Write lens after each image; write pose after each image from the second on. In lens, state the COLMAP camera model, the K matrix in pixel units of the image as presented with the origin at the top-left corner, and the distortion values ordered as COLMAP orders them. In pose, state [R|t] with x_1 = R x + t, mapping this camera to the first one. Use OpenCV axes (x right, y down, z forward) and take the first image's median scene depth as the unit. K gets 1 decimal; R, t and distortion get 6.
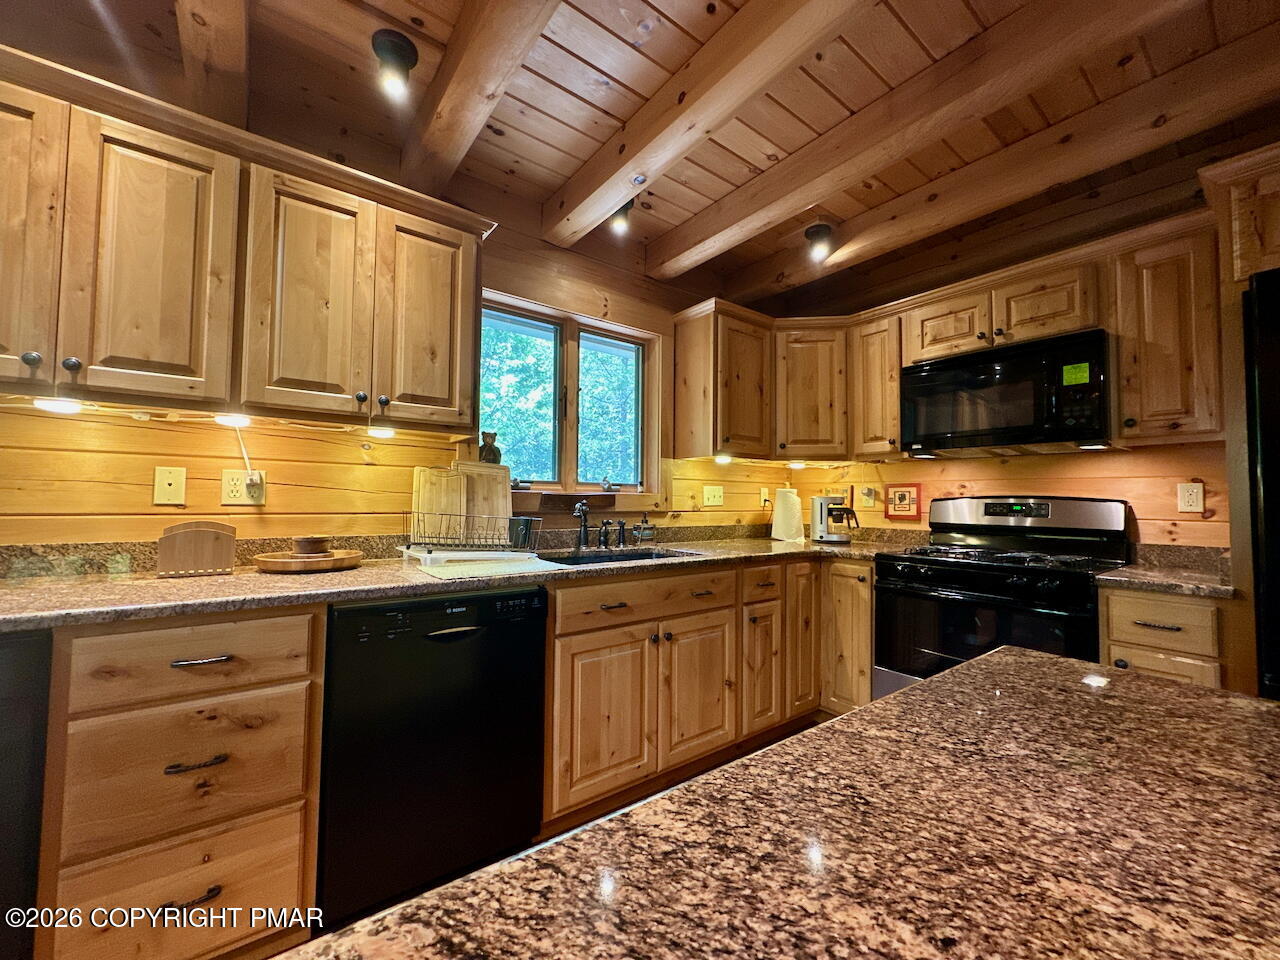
lens RADIAL K [[509.0, 0, 640.5], [0, 509.0, 478.9], [0, 0, 1]] dist [-0.003435, 0.000685]
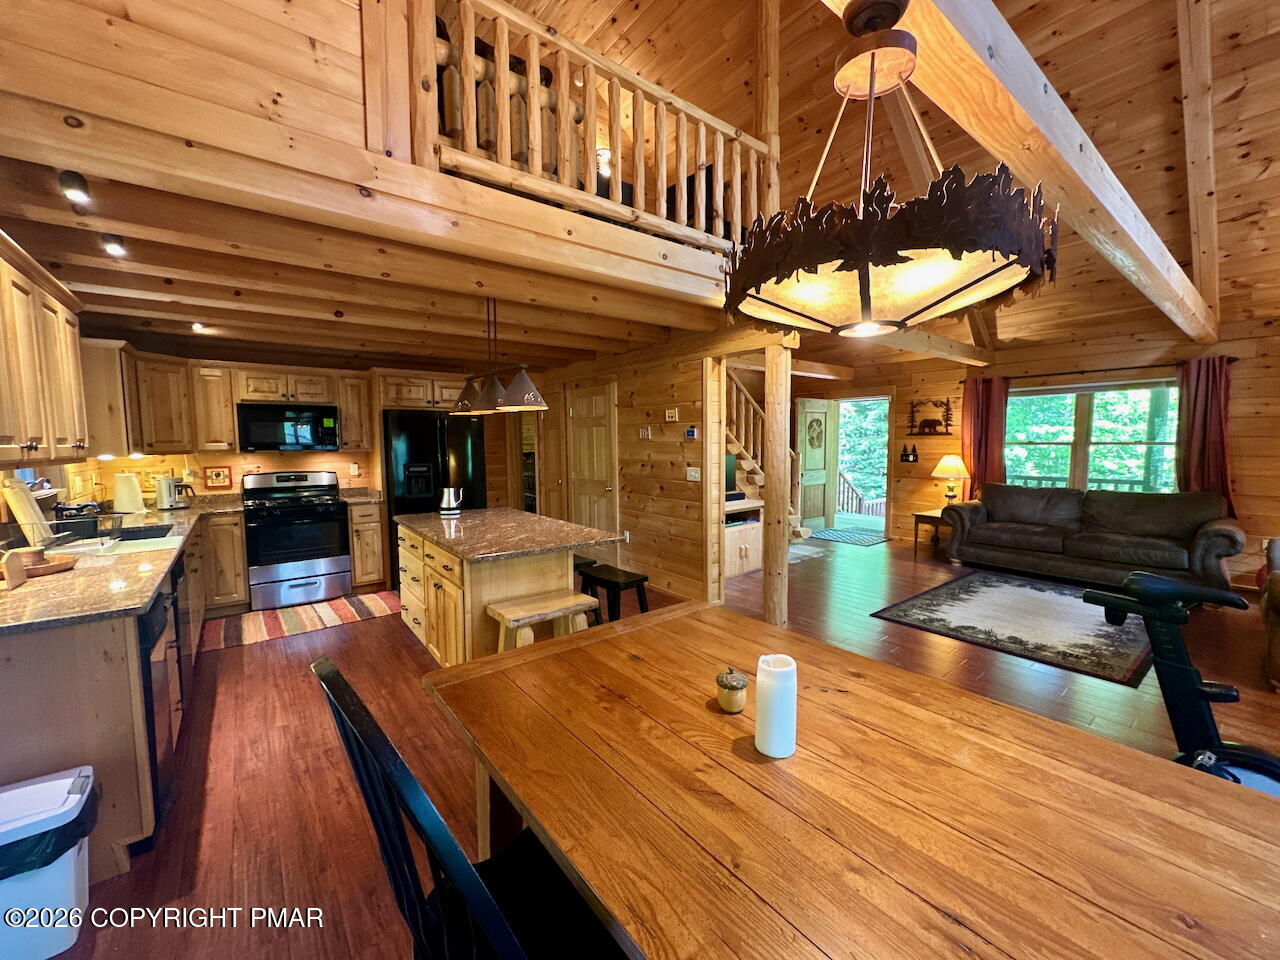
lens RADIAL K [[509.0, 0, 640.4], [0, 509.0, 481.5], [0, 0, 1]] dist [-0.003435, 0.000685]
pose [[-0.010729, -0.091639, 0.995734, -1.378884], [-0.034877, 0.995220, 0.091216, -0.169743], [-0.999334, -0.033750, -0.013874, -0.407795]]
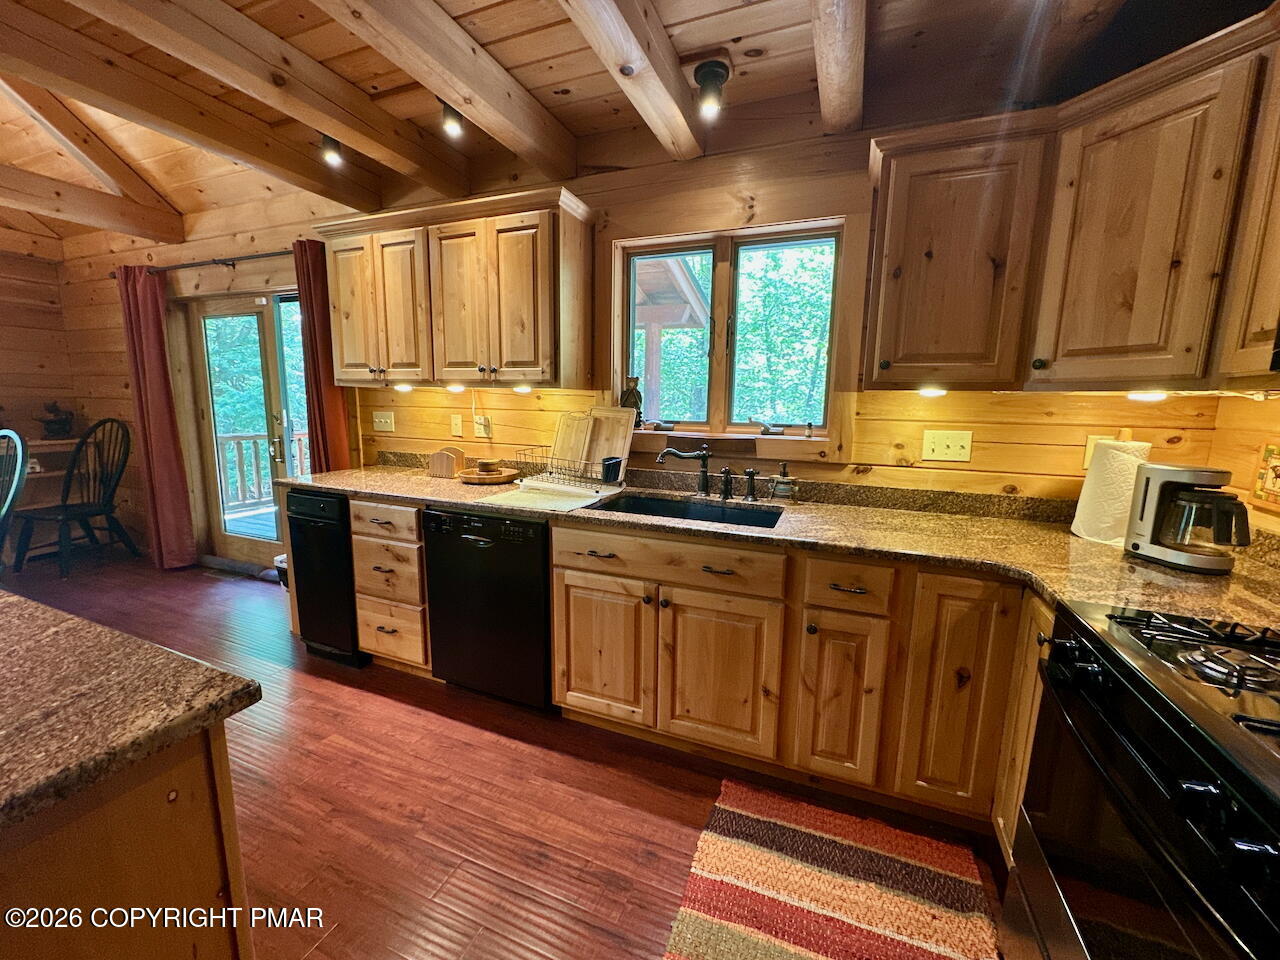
lens RADIAL K [[509.0, 0, 640.2], [0, 509.0, 479.7], [0, 0, 1]] dist [-0.003435, 0.000685]
pose [[0.510176, 0.128973, -0.850345, 0.647402], [0.024386, 0.986126, 0.164197, -0.051929], [0.859724, -0.104506, 0.499952, 0.431300]]
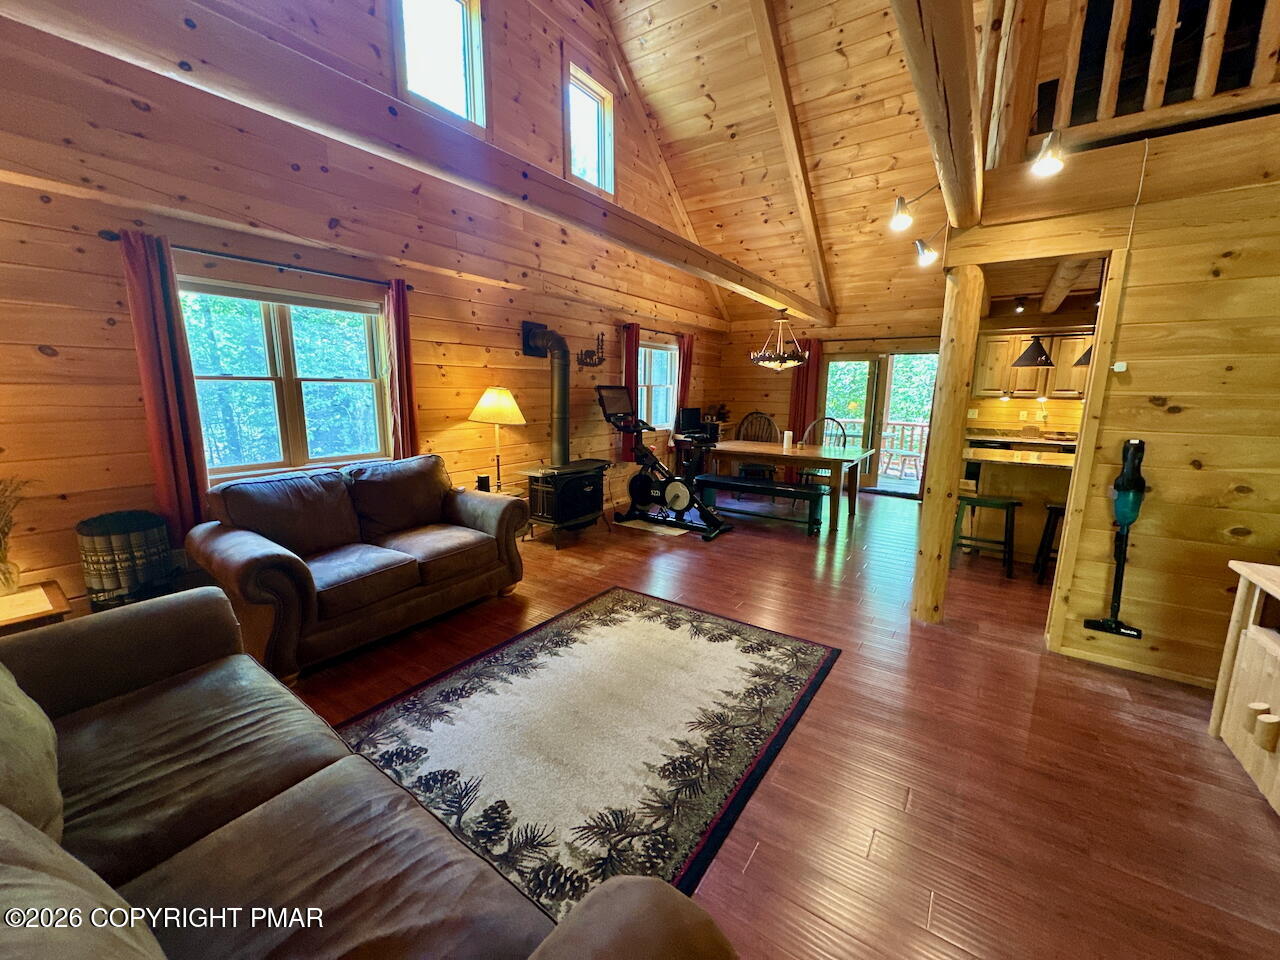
lens RADIAL K [[509.0, 0, 640.3], [0, 509.0, 479.5], [0, 0, 1]] dist [-0.003435, 0.000685]
pose [[0.311162, 0.157372, -0.937237, 1.290335], [0.036089, 0.983526, 0.177127, -0.205327], [0.949671, -0.088939, 0.300356, -2.046946]]
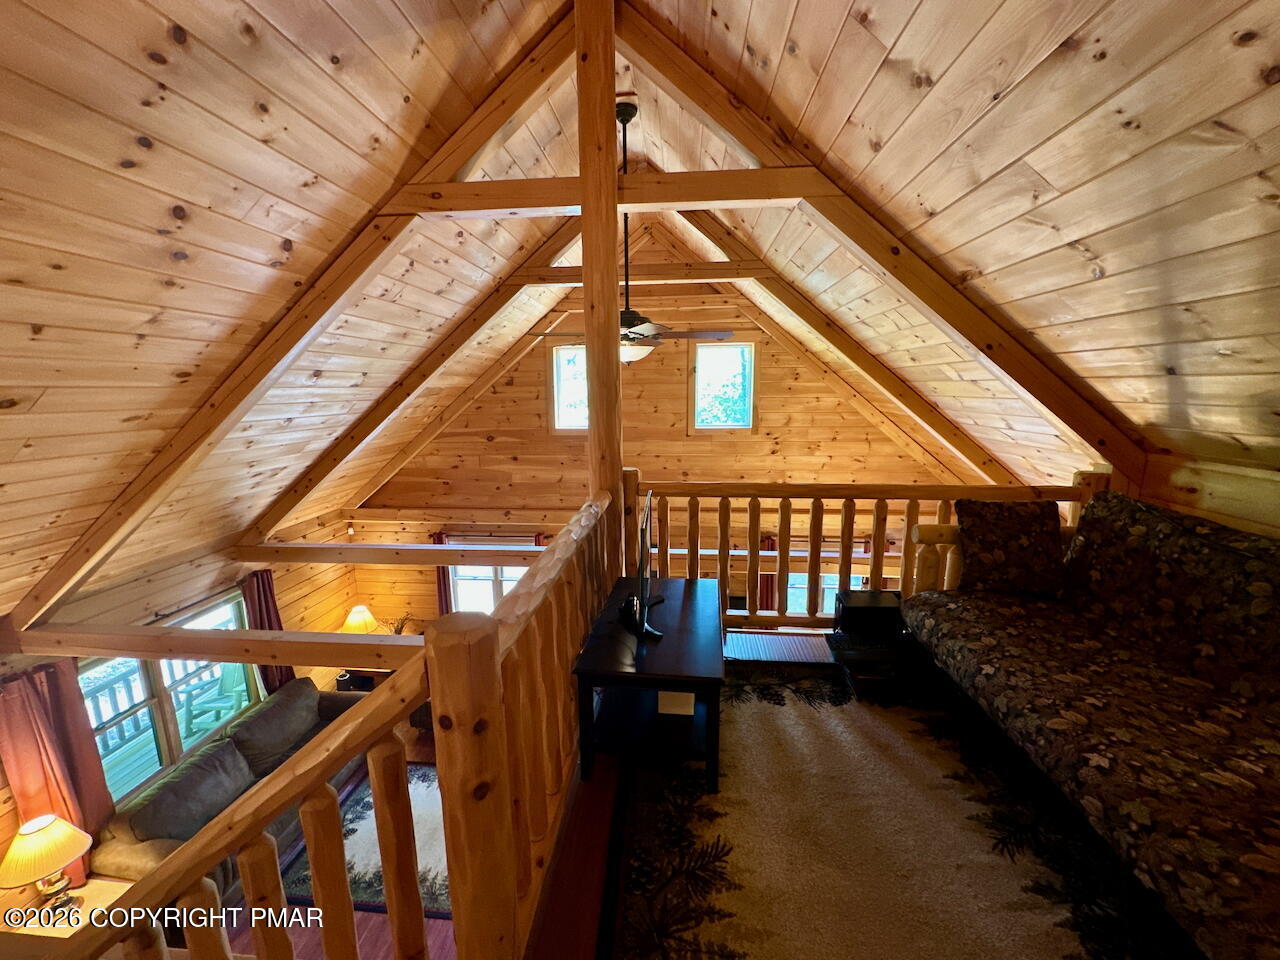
lens RADIAL K [[509.0, 0, 641.3], [0, 509.0, 478.7], [0, 0, 1]] dist [-0.003435, 0.000685]
pose [[-0.672809, 0.126120, -0.728987, 1.124393], [0.033663, 0.989560, 0.140133, -1.244274], [0.739050, 0.069743, -0.670030, 0.053775]]
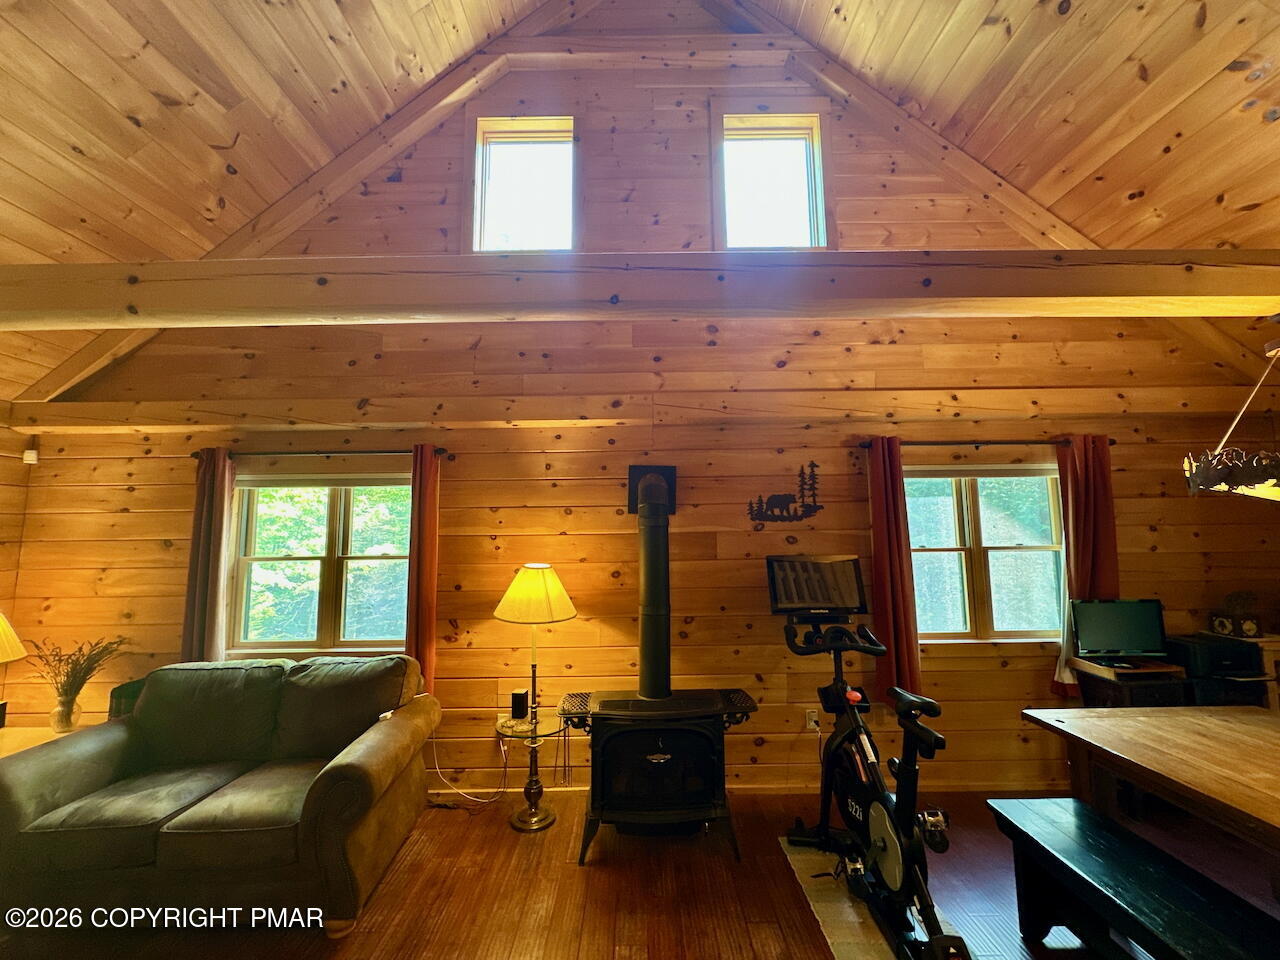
lens RADIAL K [[509.0, 0, 639.0], [0, 509.0, 481.3], [0, 0, 1]] dist [-0.003435, 0.000685]
pose [[-0.604788, -0.086730, -0.791650, 0.228720], [0.041500, 0.989269, -0.140085, -0.243298], [0.795304, -0.117575, -0.594699, -0.950414]]
